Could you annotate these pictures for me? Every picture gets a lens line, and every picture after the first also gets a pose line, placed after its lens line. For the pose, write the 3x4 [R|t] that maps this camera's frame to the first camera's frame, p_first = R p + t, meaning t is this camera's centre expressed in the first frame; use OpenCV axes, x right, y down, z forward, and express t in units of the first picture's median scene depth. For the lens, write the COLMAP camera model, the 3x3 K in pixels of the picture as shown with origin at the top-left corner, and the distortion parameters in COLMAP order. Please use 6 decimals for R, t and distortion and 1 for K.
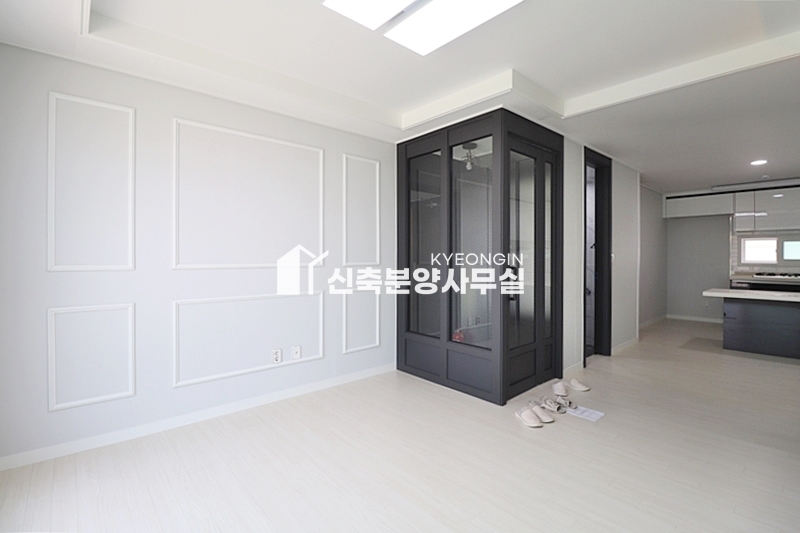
lens RADIAL K [[371.1, 0, 404.3], [0, 371.1, 260.1], [0, 0, 1]] dist [-0.025216, -0.000310]
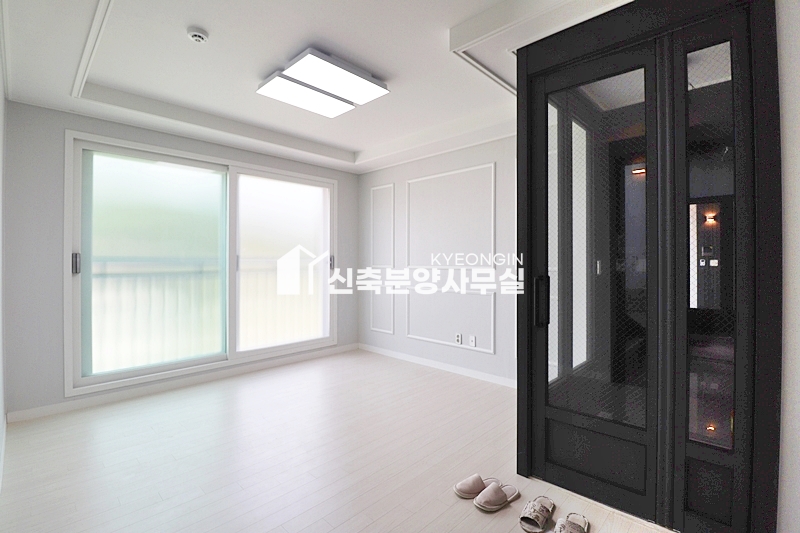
lens RADIAL K [[371.1, 0, 404.3], [0, 371.1, 260.1], [0, 0, 1]] dist [-0.025216, -0.000310]
pose [[0.075588, -0.004347, -0.997130, 1.088992], [-0.005600, 0.999973, -0.004784, -0.006380], [0.997123, 0.005946, 0.075561, 0.844900]]
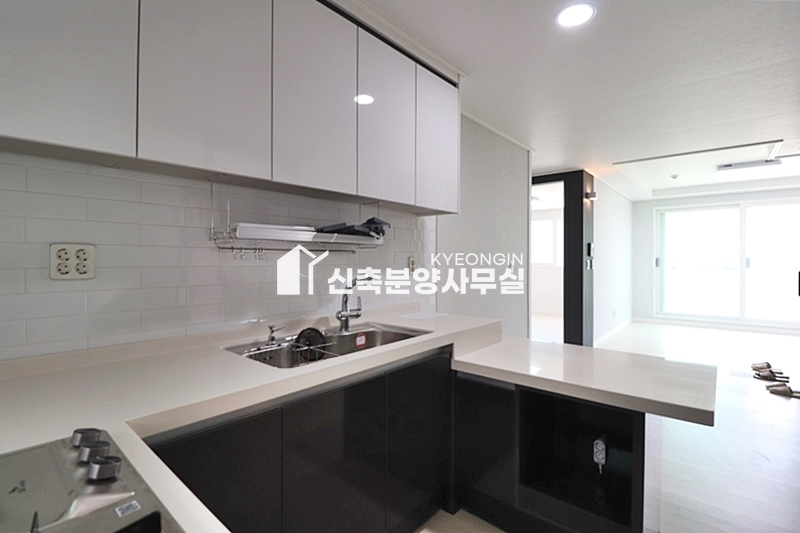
lens RADIAL K [[371.1, 0, 404.3], [0, 371.1, 260.1], [0, 0, 1]] dist [-0.025216, -0.000310]
pose [[-0.991667, 0.000272, -0.128830, 1.630830], [-0.000645, 0.999975, 0.007073, -0.018804], [0.128829, 0.007098, -0.991641, 1.662319]]
